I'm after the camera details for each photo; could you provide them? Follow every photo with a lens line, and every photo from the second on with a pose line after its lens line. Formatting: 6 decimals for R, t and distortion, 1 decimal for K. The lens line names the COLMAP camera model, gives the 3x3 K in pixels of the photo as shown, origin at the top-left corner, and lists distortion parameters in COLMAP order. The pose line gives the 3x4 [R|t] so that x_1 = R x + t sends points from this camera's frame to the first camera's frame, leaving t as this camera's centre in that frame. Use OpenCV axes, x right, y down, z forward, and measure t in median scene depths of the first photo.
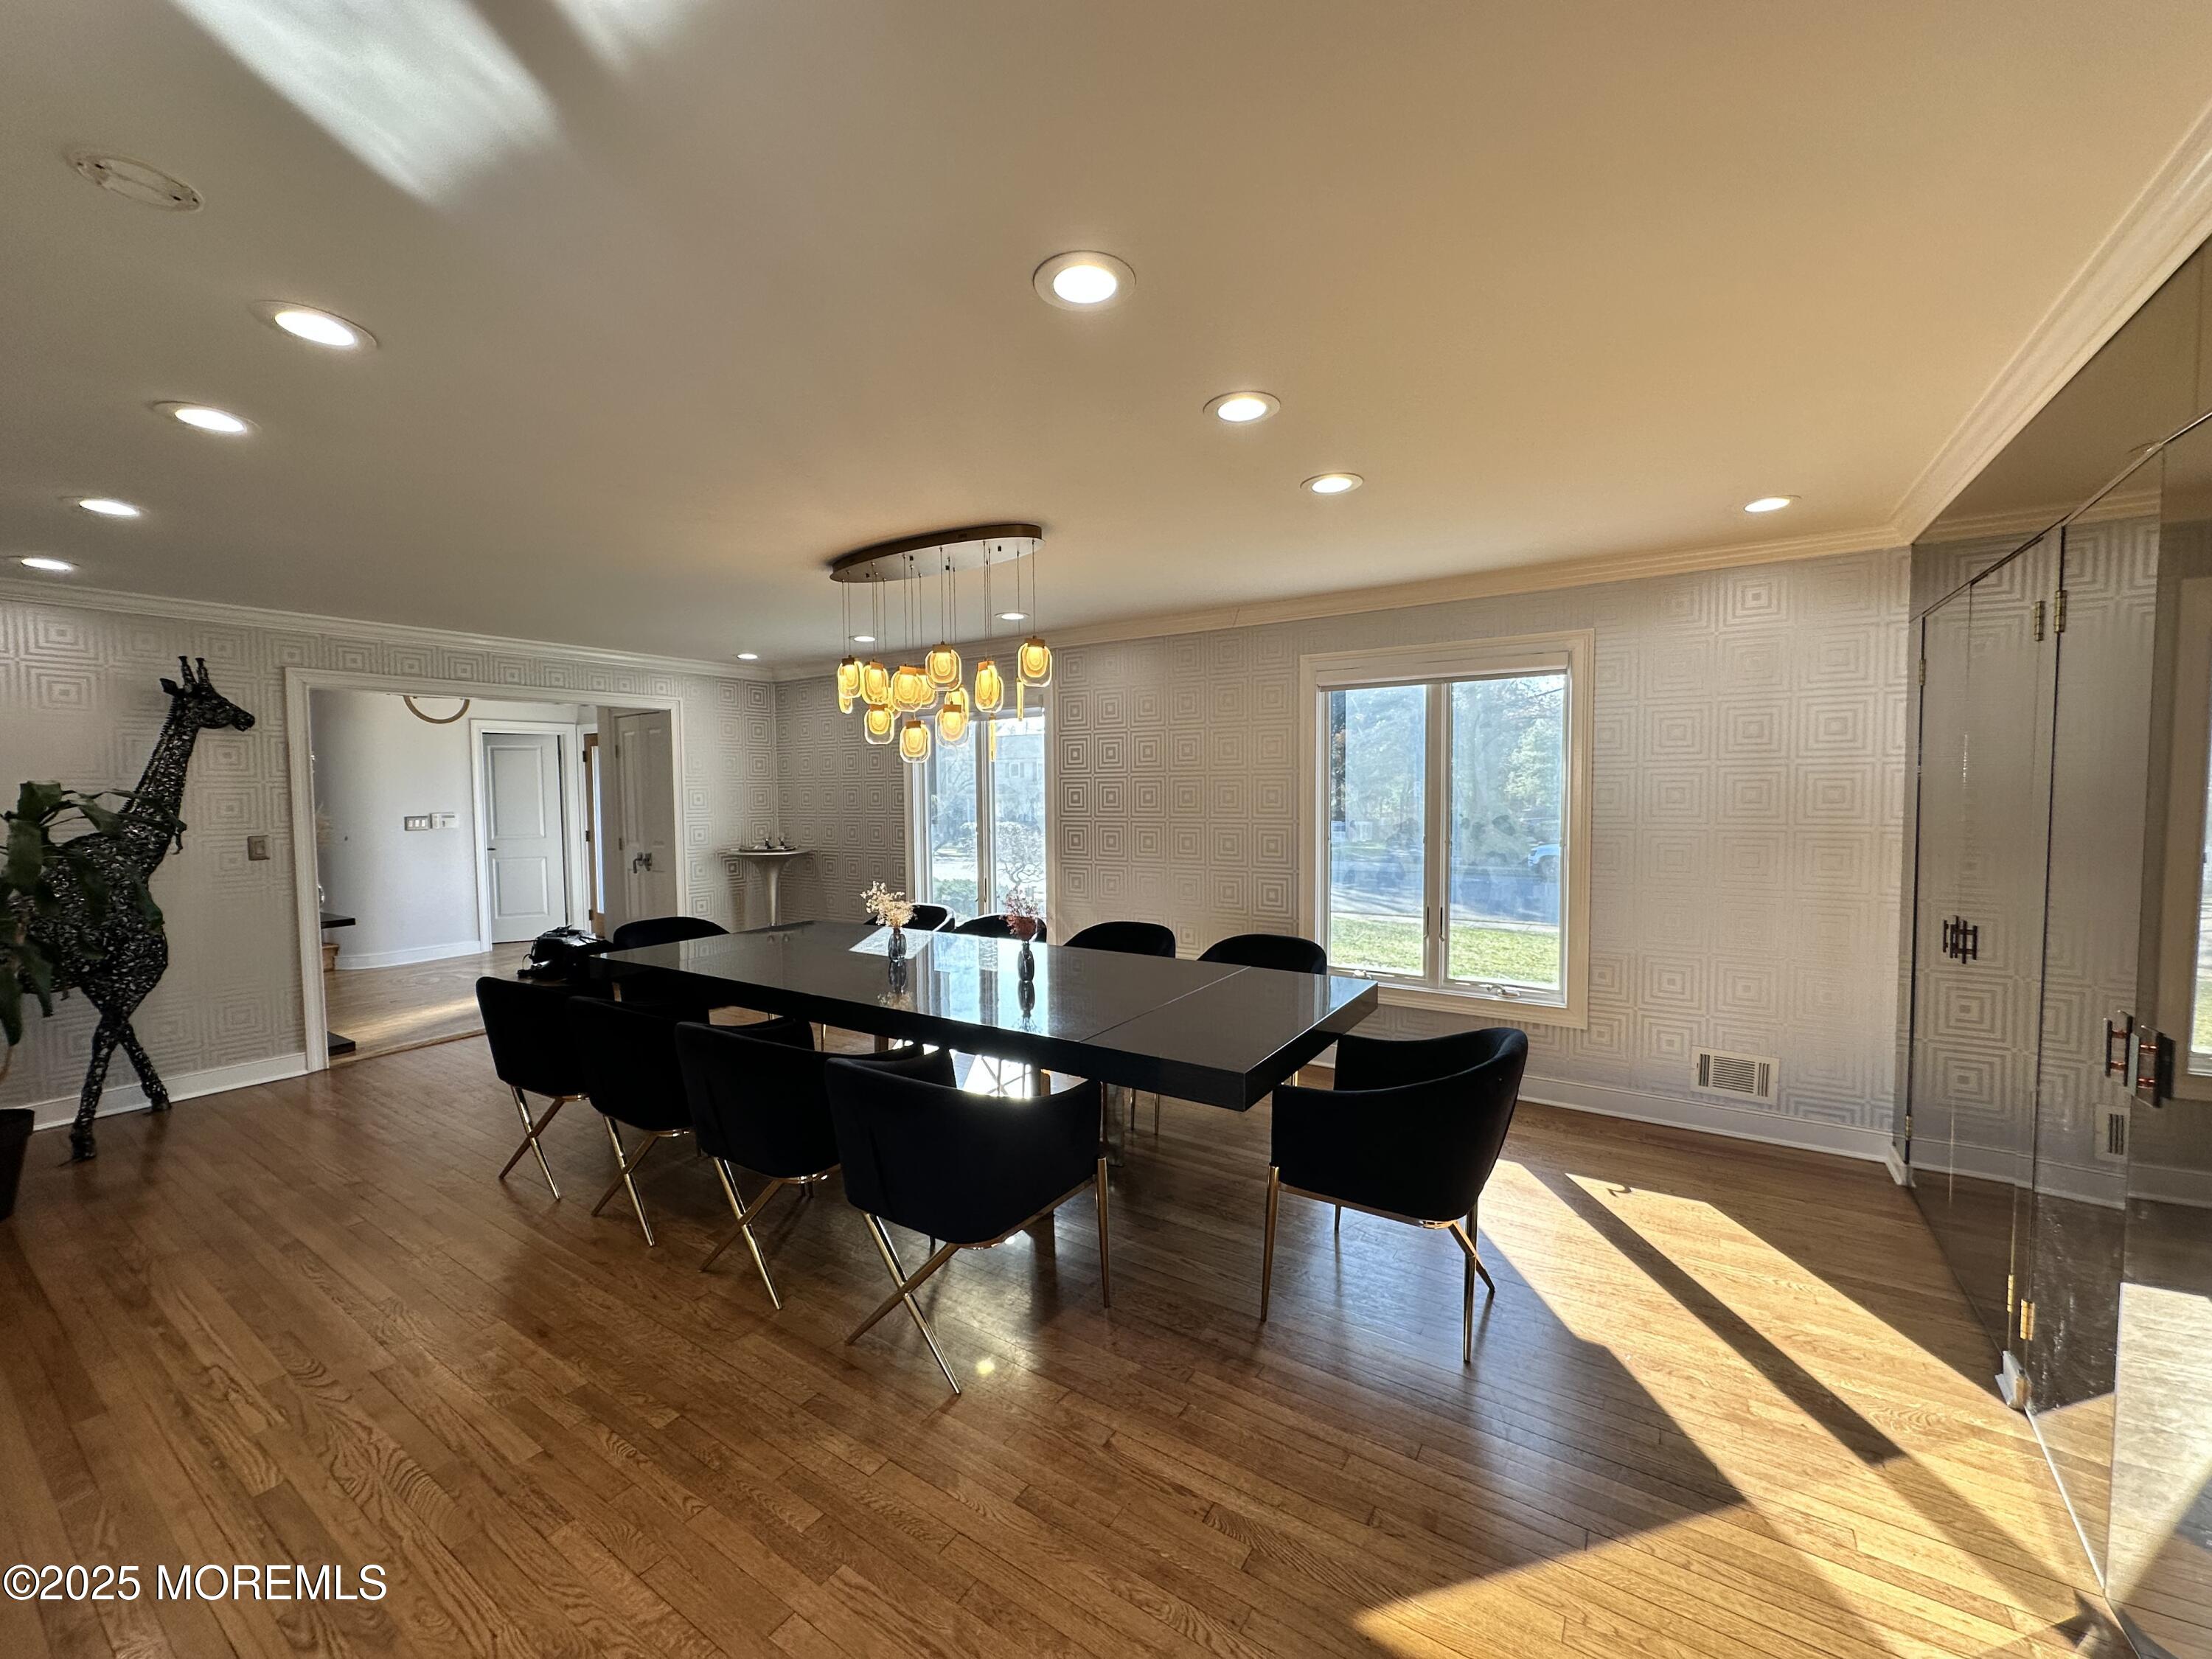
lens RADIAL K [[877.3, 0, 1106.0], [0, 877.3, 829.5], [0, 0, 1]] dist [-0.001841, -0.000257]
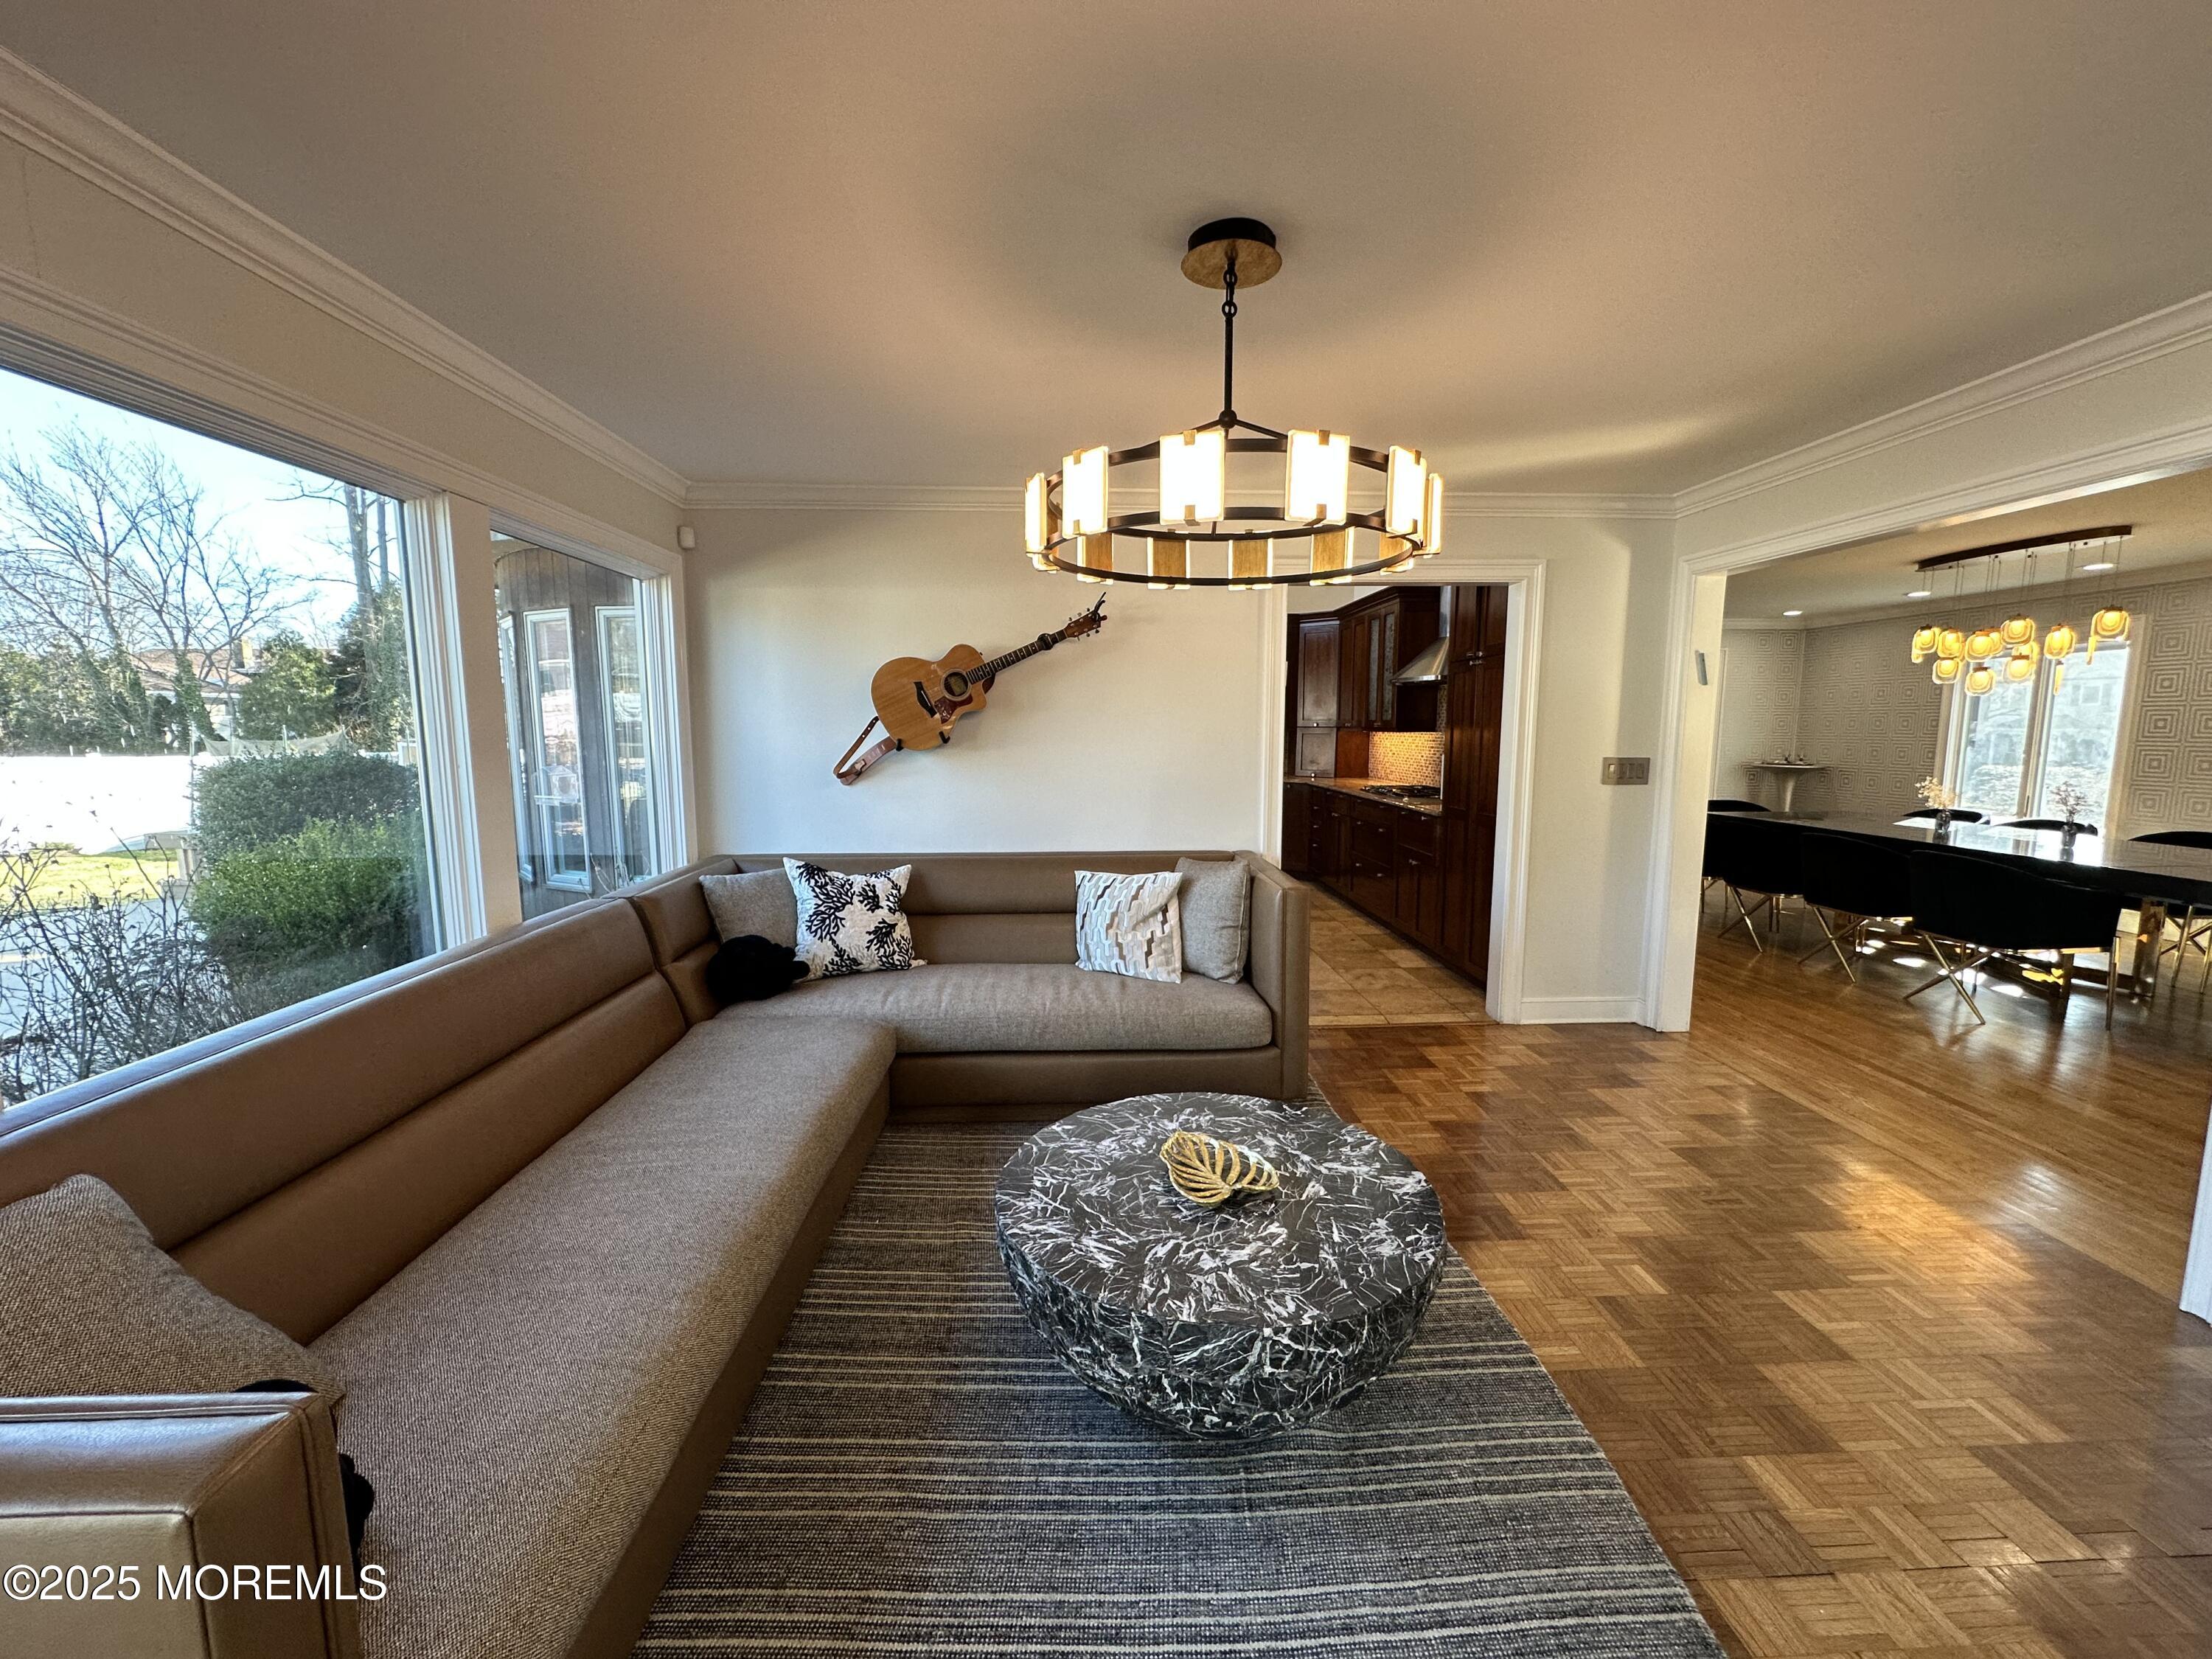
lens RADIAL K [[877.3, 0, 1106.0], [0, 877.3, 829.5], [0, 0, 1]] dist [-0.001841, -0.000257]
pose [[0.585939, 0.108892, -0.803006, 0.115167], [-0.045866, 0.993798, 0.101297, 0.057976], [0.809056, -0.022523, 0.587300, -0.946519]]
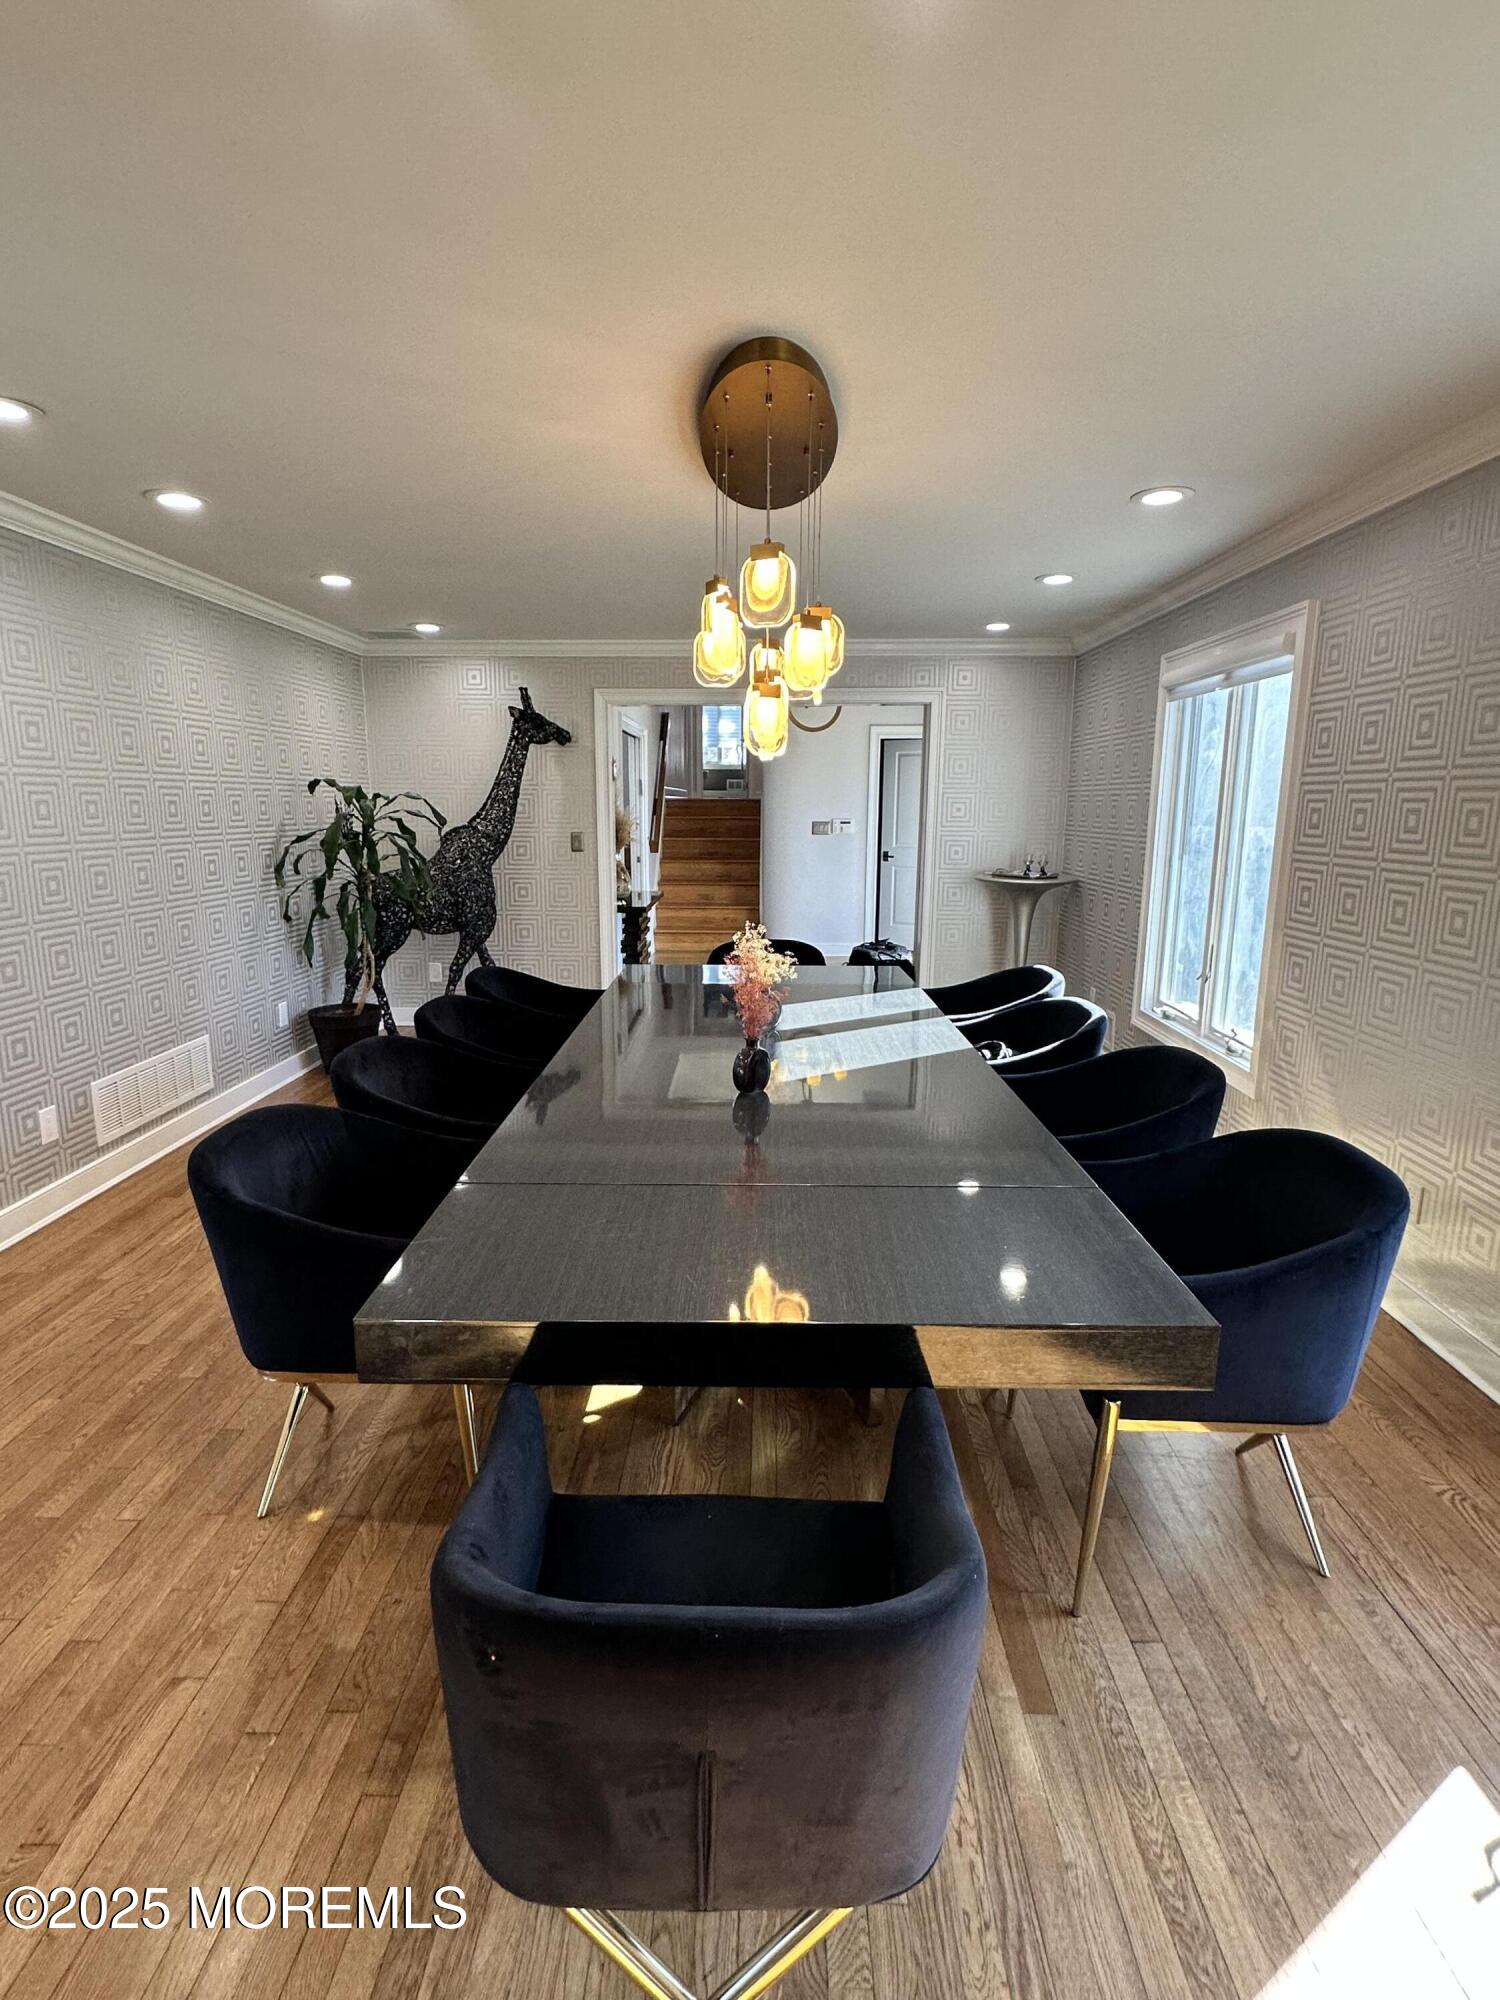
lens RADIAL K [[1006.8, 0, 750.0], [0, 1006.8, 1000.0], [0, 0, 1]] dist [0.001090, 0.000185]
pose [[0.532474, 0.176779, -0.827781, 0.445502], [-0.050523, 0.982842, 0.177394, -0.027493], [0.844937, -0.052636, 0.532269, 0.498882]]
